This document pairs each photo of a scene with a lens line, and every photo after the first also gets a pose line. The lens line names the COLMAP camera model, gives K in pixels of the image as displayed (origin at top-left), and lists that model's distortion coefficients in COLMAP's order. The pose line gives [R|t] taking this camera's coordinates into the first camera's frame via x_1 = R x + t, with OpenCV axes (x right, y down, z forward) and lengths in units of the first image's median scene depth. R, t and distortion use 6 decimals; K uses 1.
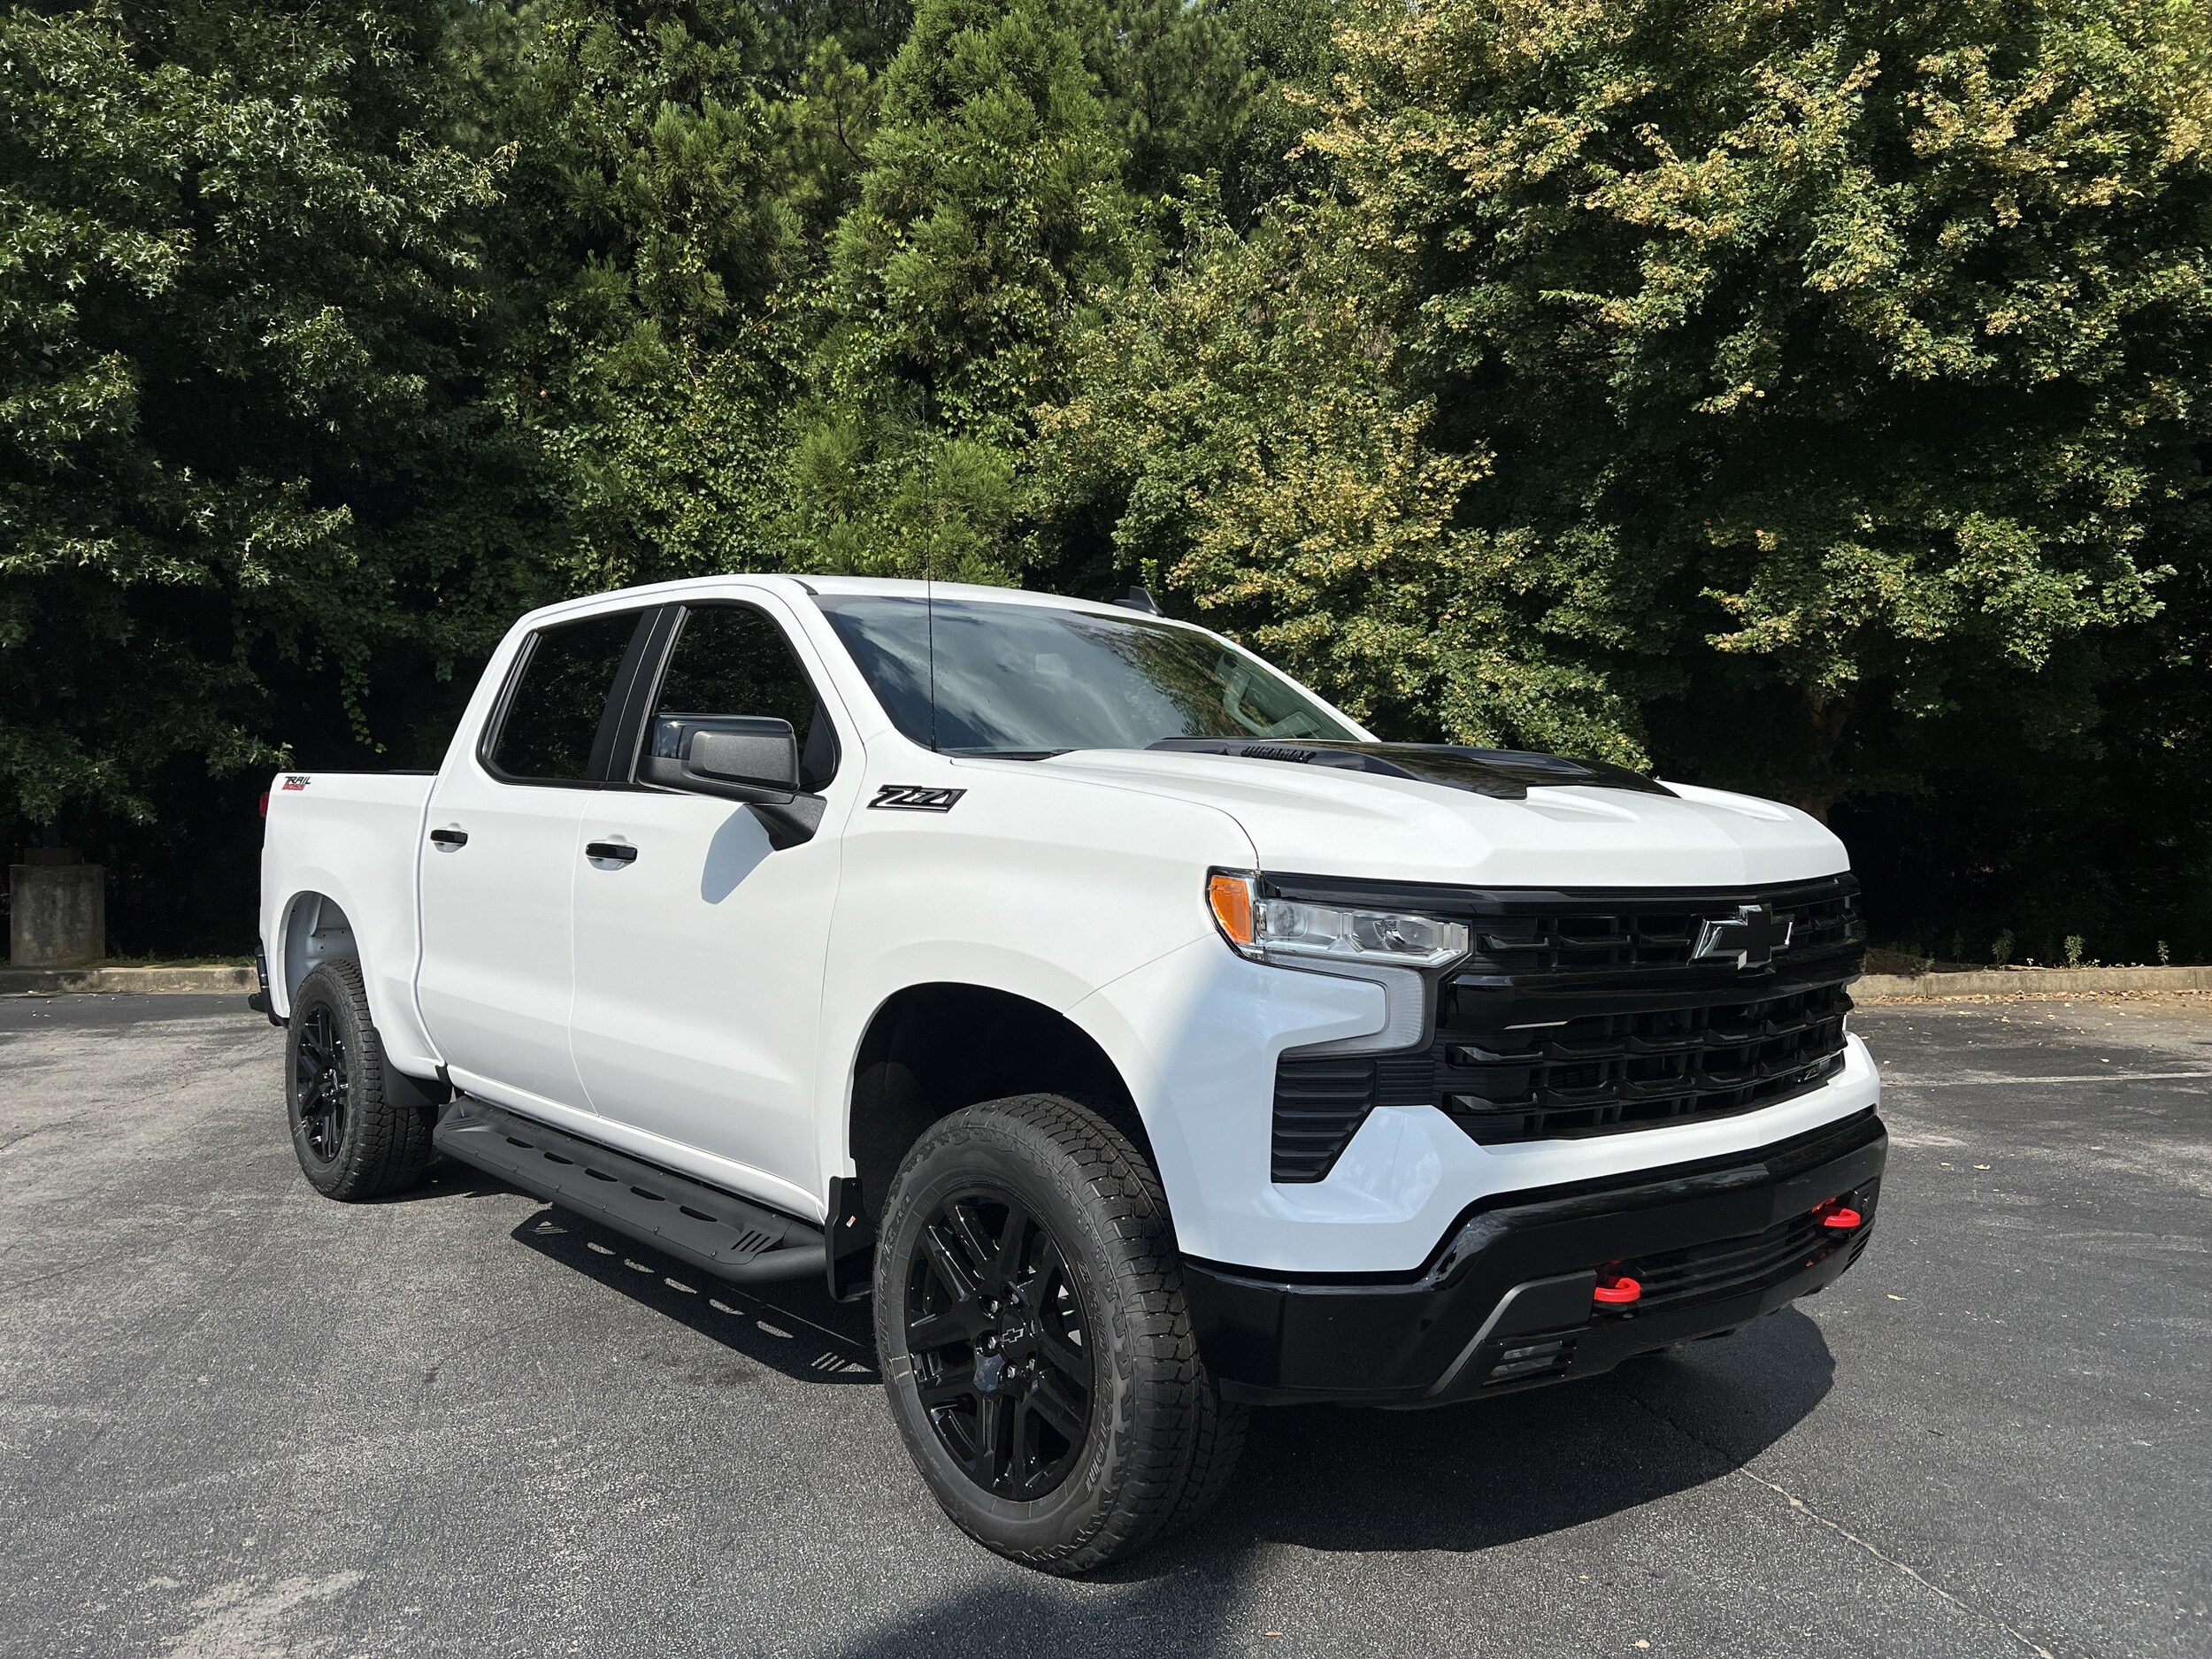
lens RADIAL K [[1752.6, 0, 1106.0], [0, 1752.6, 829.5], [0, 0, 1]] dist [0.013632, -0.033698]
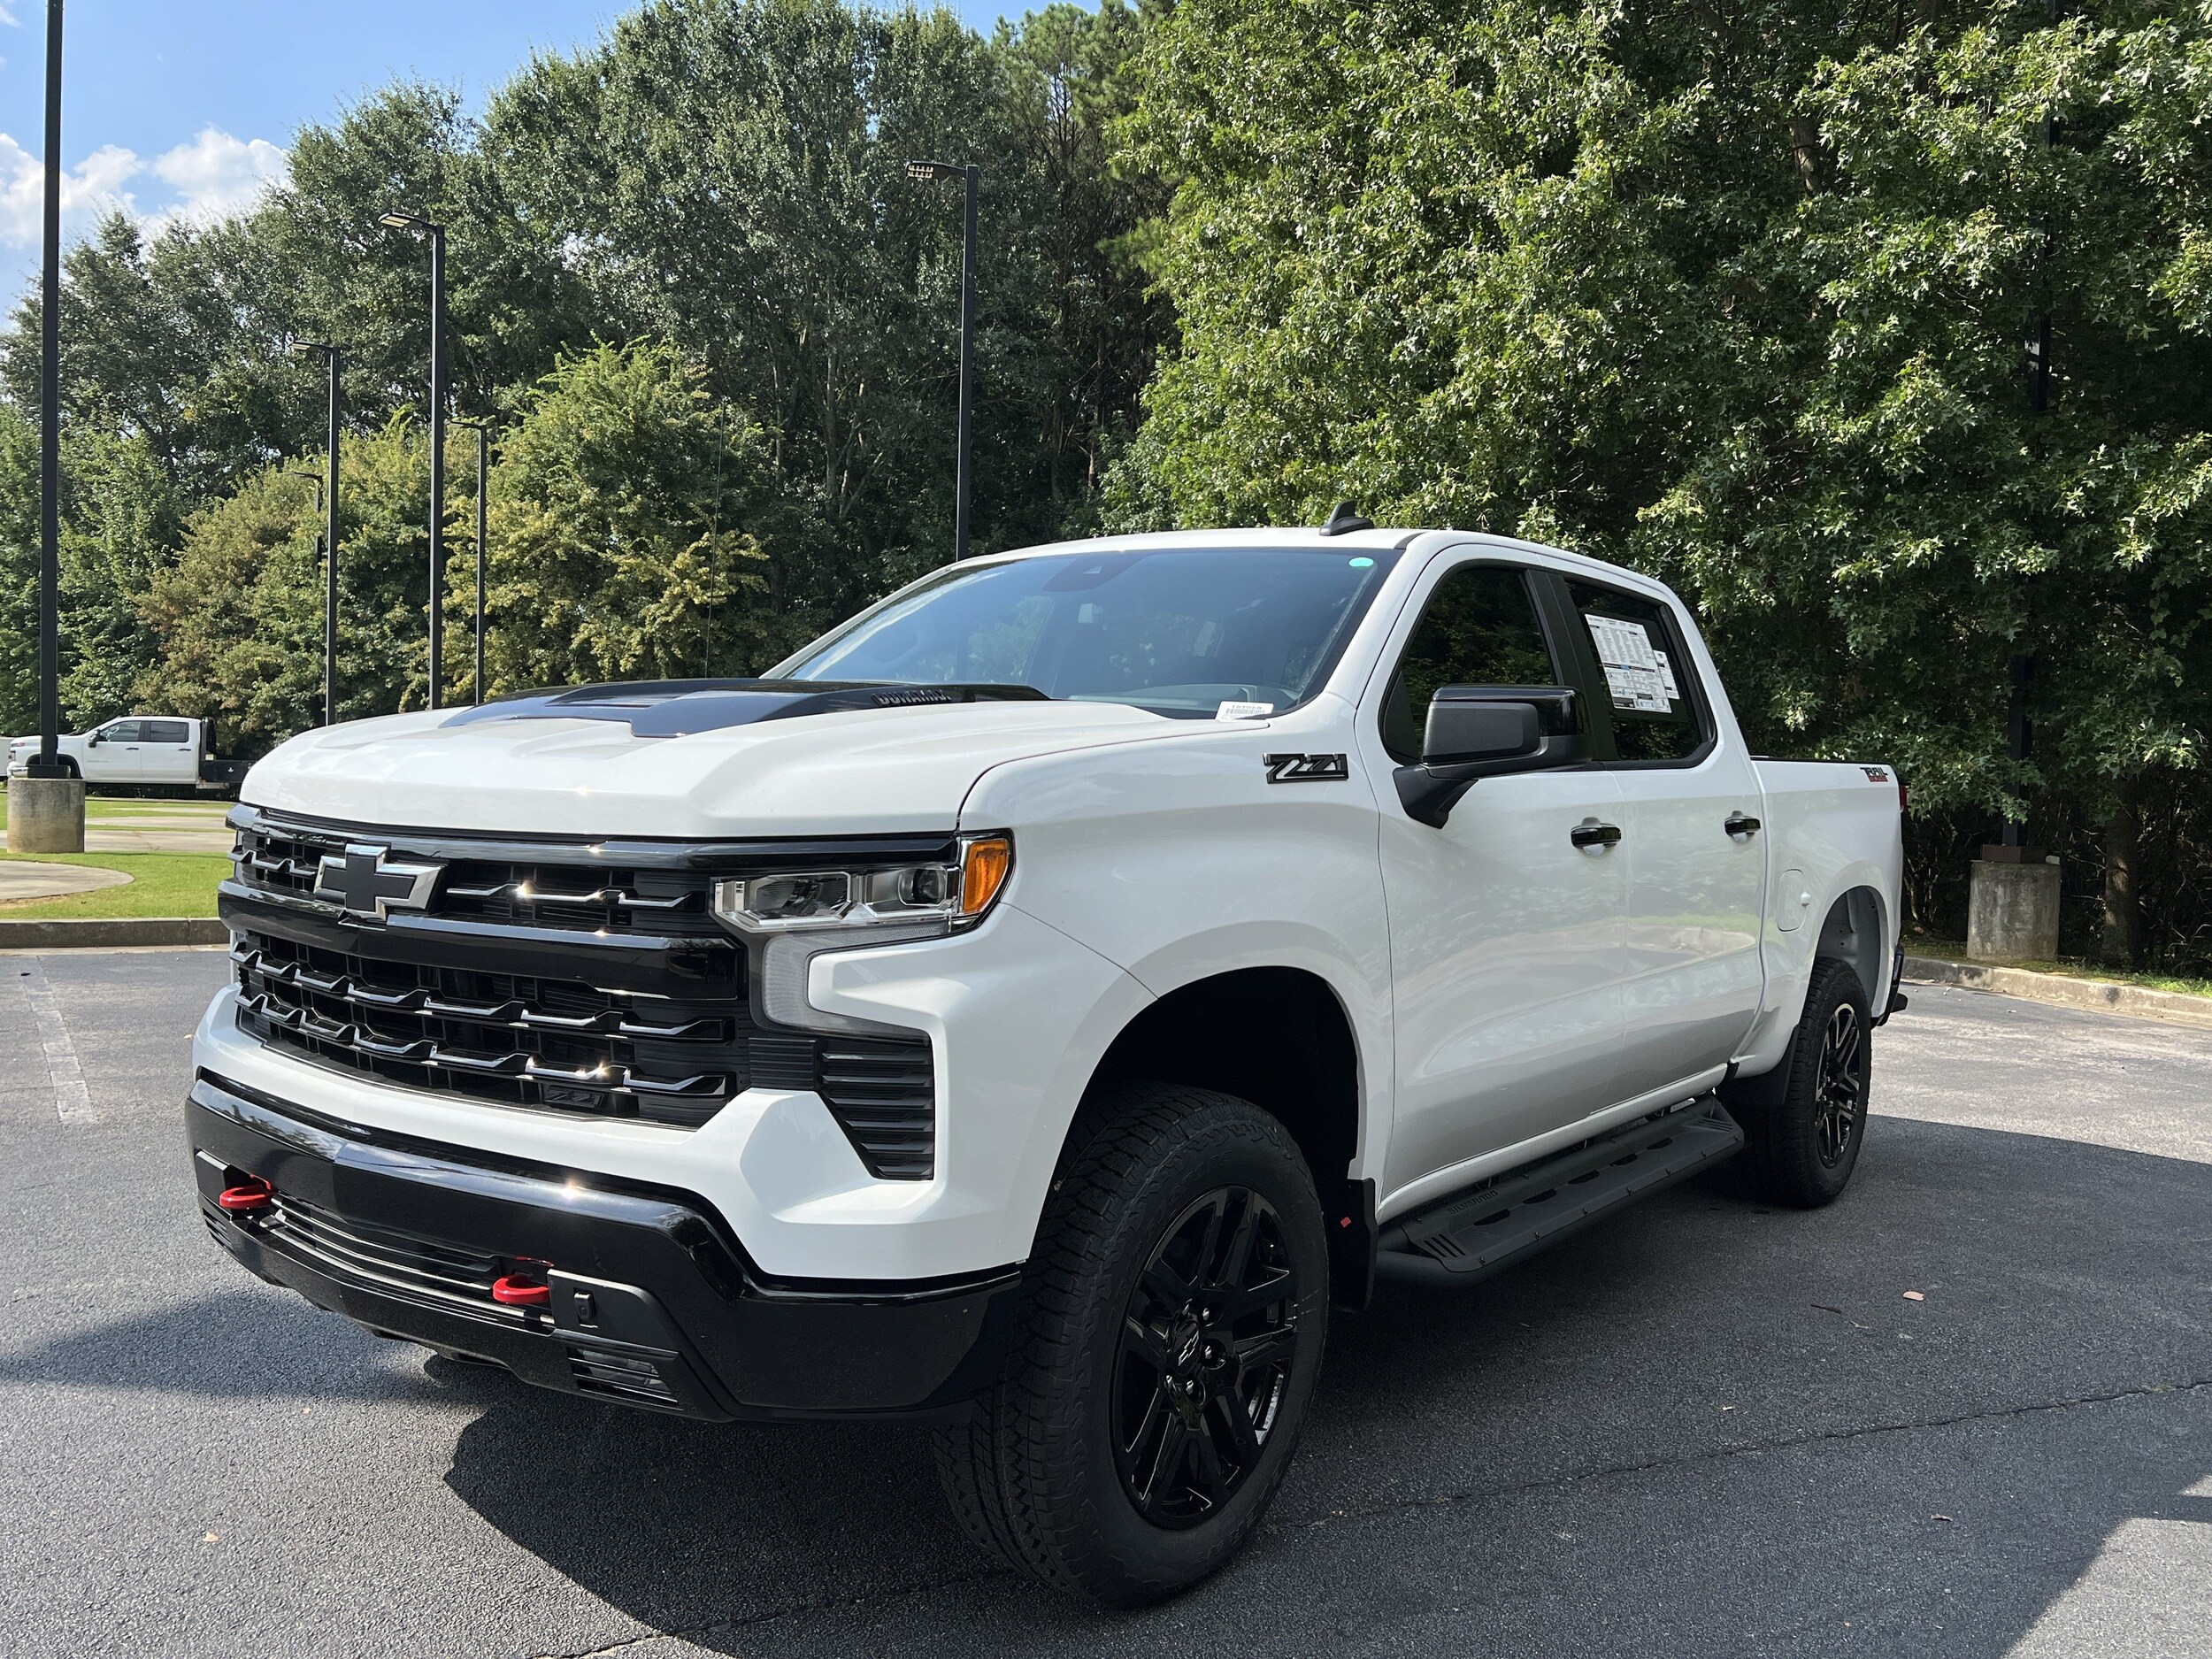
lens RADIAL K [[1779.2, 0, 1072.1], [0, 1779.2, 805.0], [0, 0, 1]] dist [0.017955, -0.002299]
pose [[0.166430, 0.001932, -0.986051, 0.351556], [-0.026258, 0.999652, -0.002474, 0.003697], [0.985704, 0.026304, 0.166423, 0.321082]]
